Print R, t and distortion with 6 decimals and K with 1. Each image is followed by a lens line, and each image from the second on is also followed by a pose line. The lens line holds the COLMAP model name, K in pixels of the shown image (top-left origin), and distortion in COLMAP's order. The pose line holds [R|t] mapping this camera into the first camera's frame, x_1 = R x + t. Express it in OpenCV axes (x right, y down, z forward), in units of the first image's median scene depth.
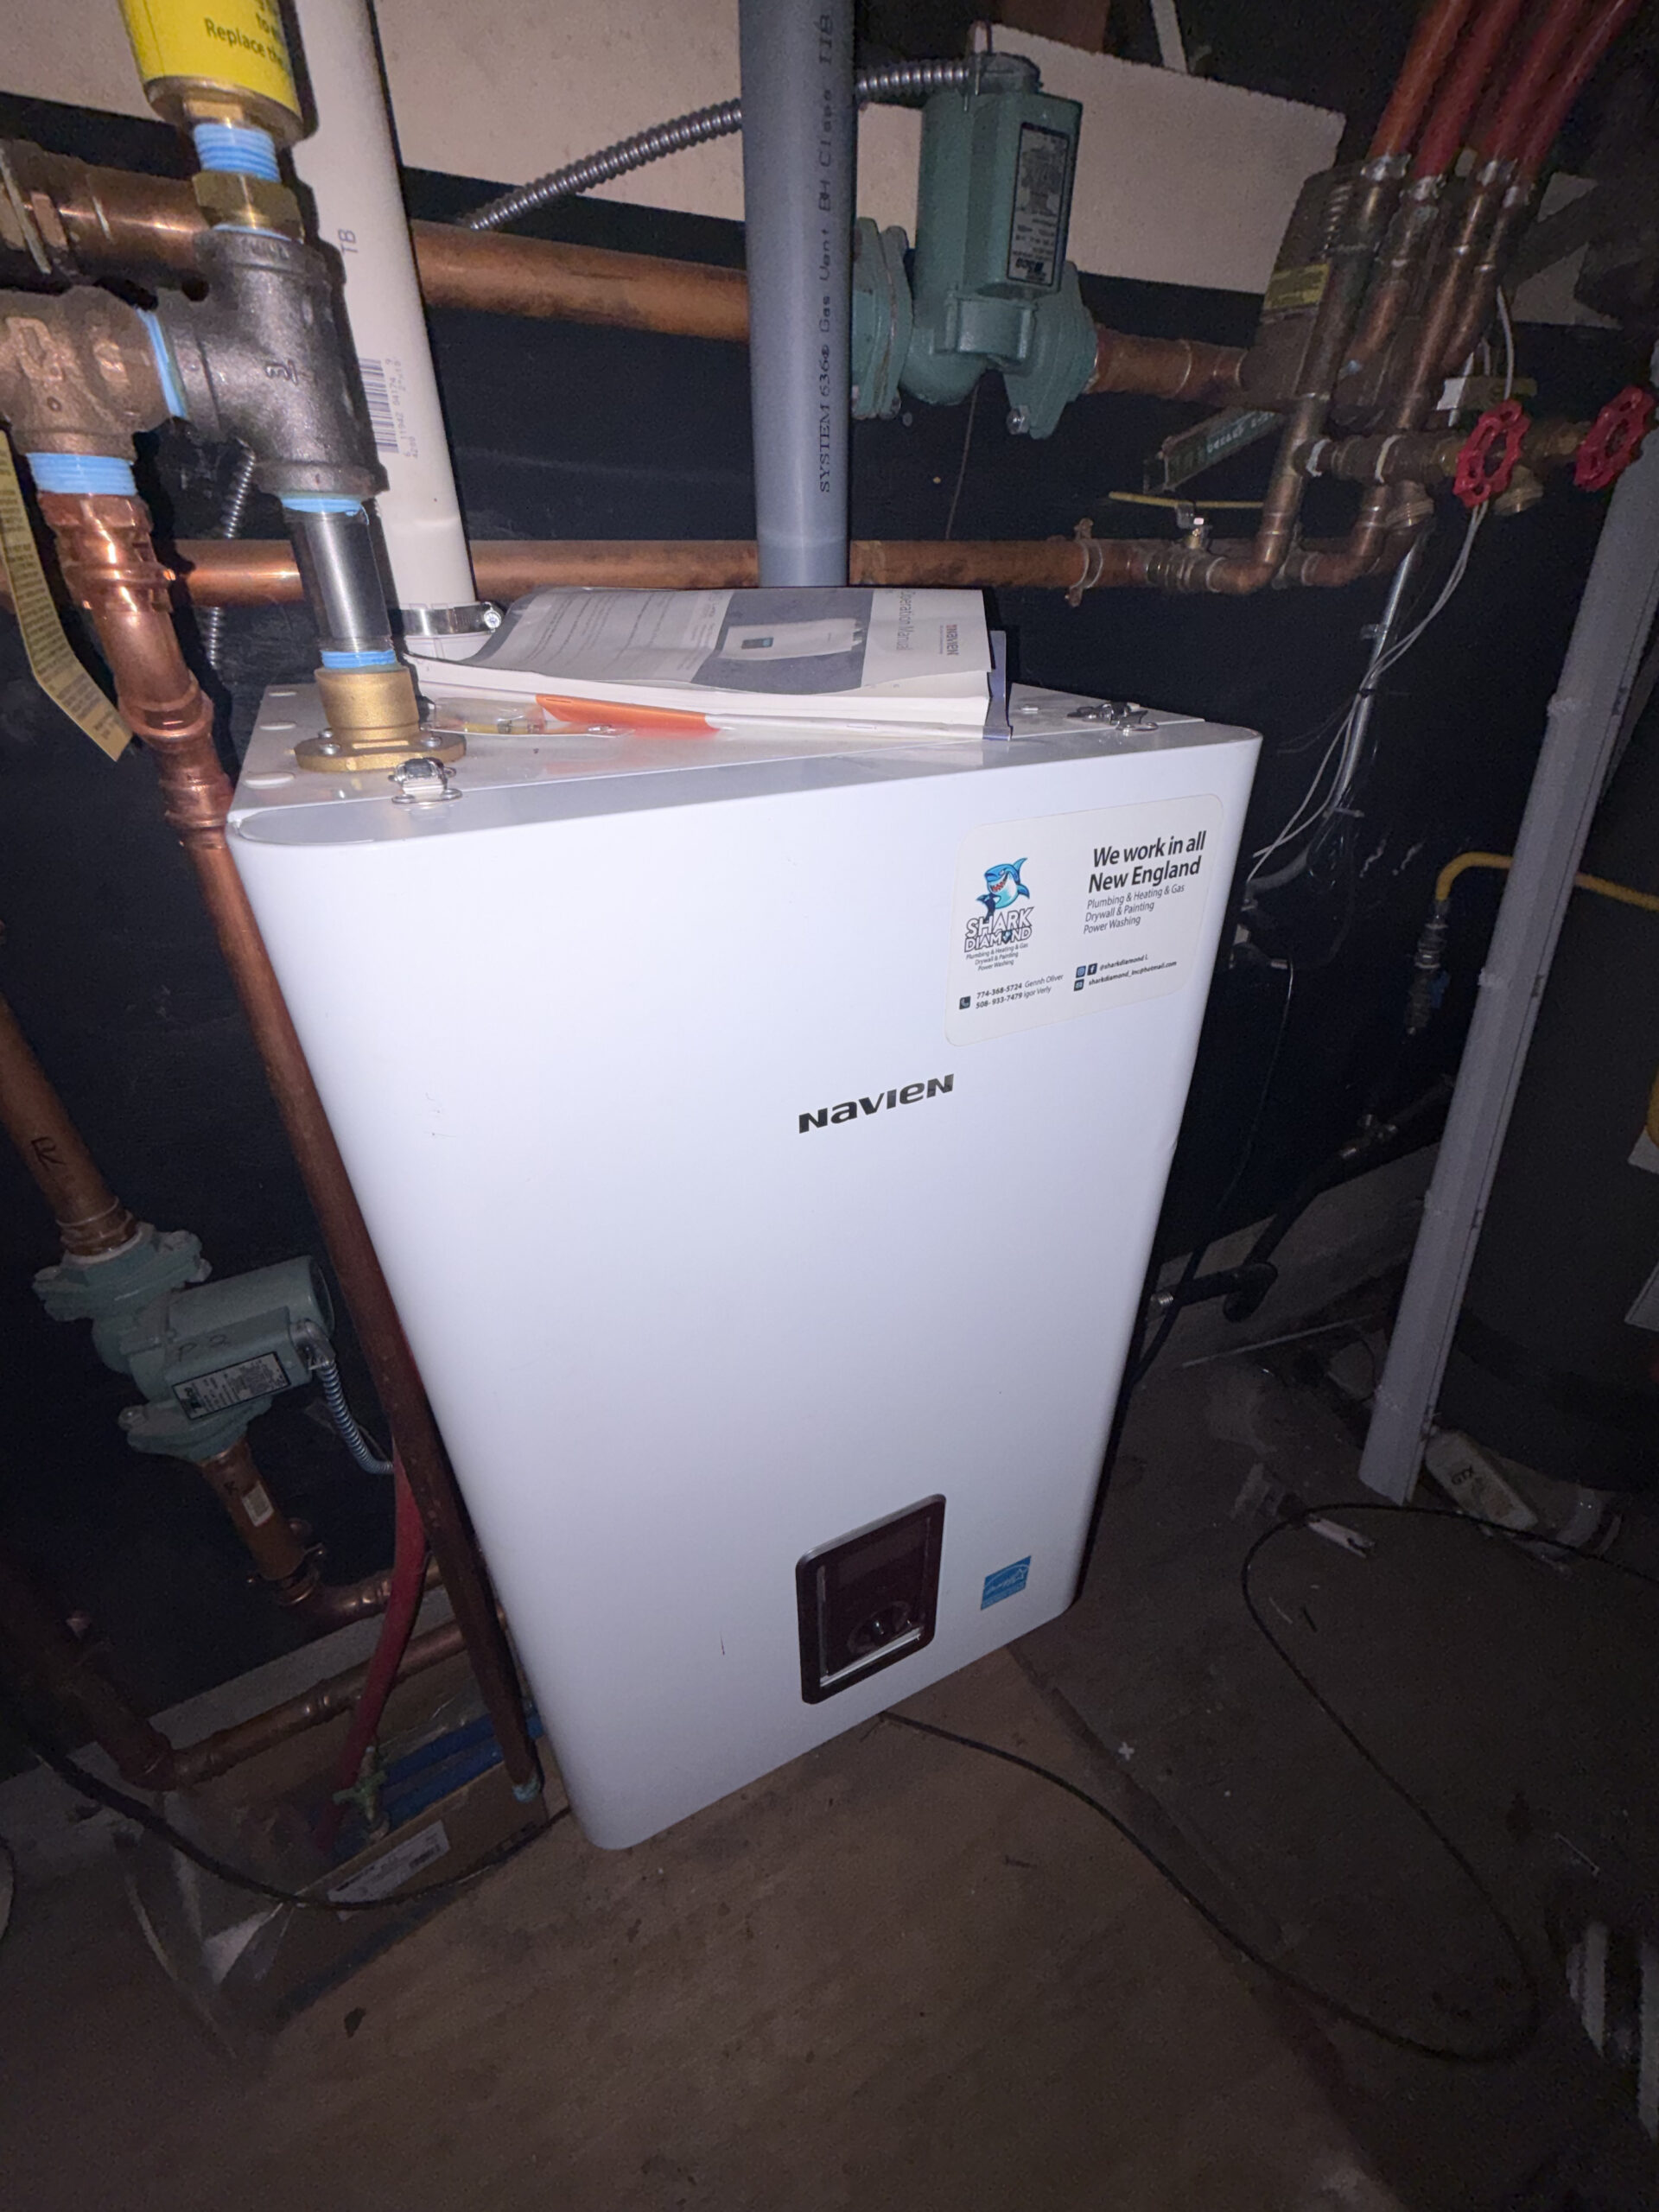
lens RADIAL K [[887.2, 0, 828.0], [0, 887.2, 1118.6], [0, 0, 1]] dist [0.000753, 0.000271]
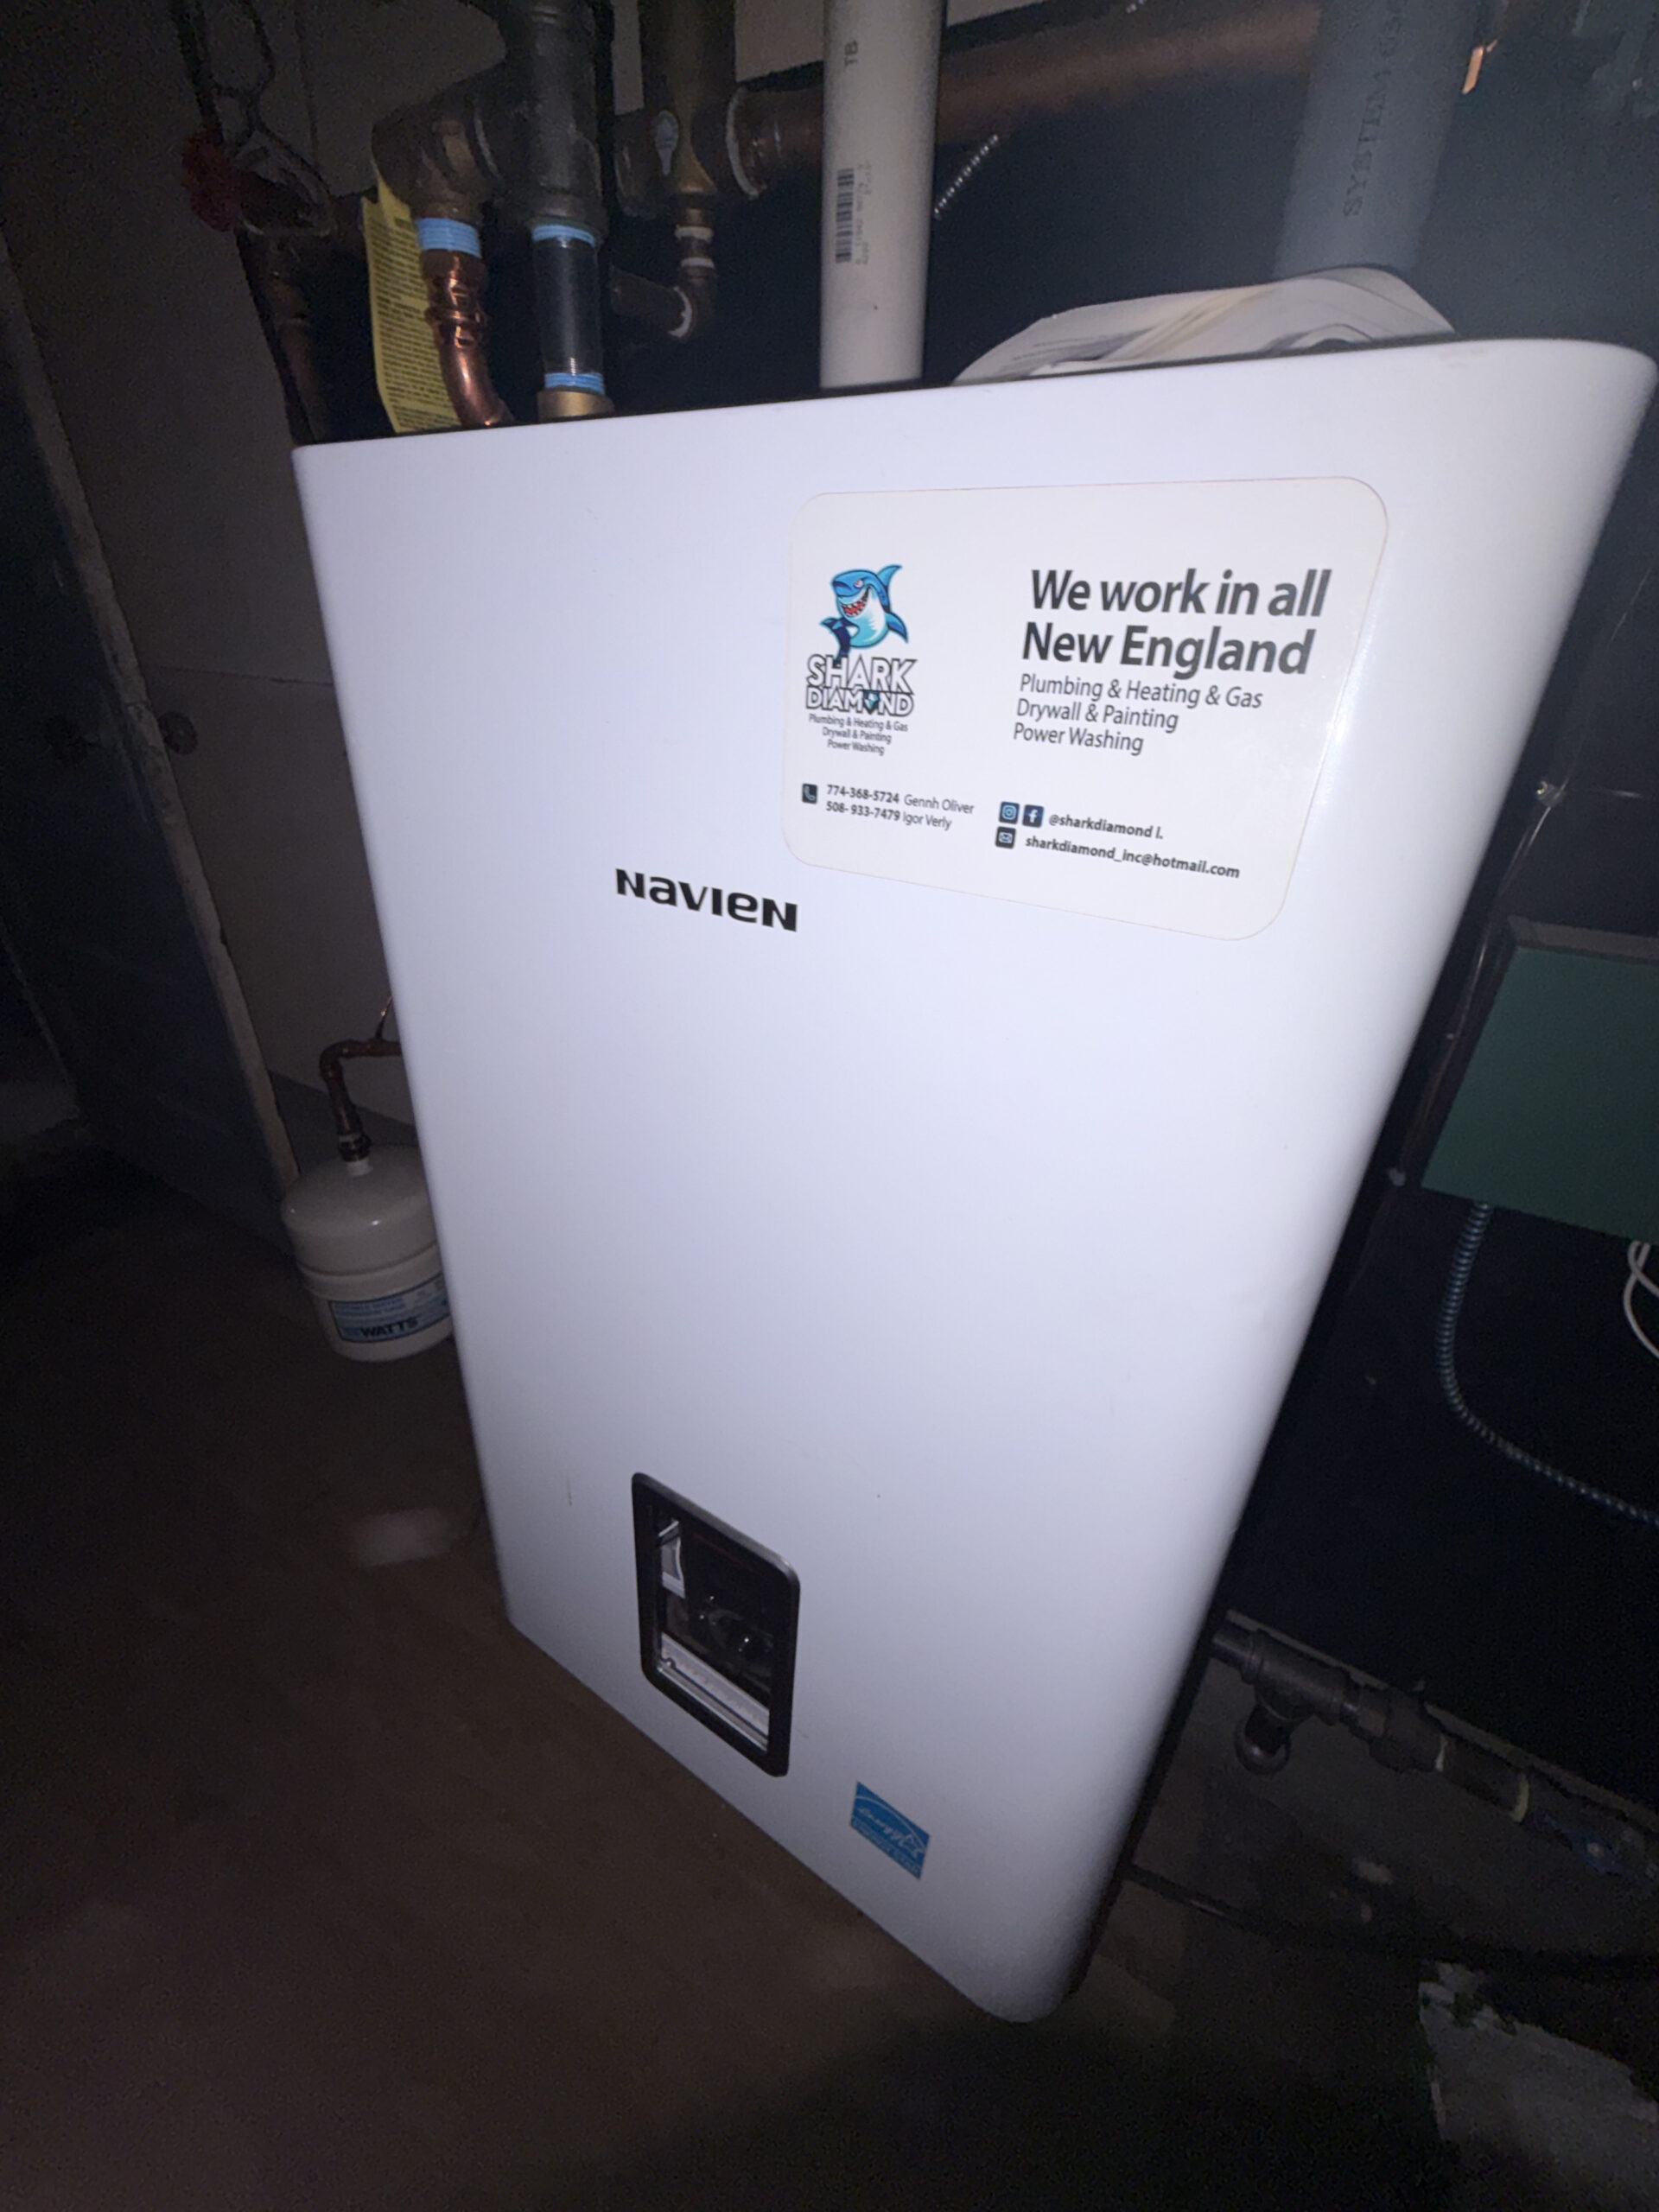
lens RADIAL K [[887.2, 0, 830.6], [0, 887.2, 1099.3], [0, 0, 1]] dist [0.000753, 0.000271]
pose [[0.536896, 0.418980, -0.732256, 0.757331], [-0.479416, 0.865721, 0.143834, -0.031469], [0.694193, 0.273831, 0.665667, 0.607033]]
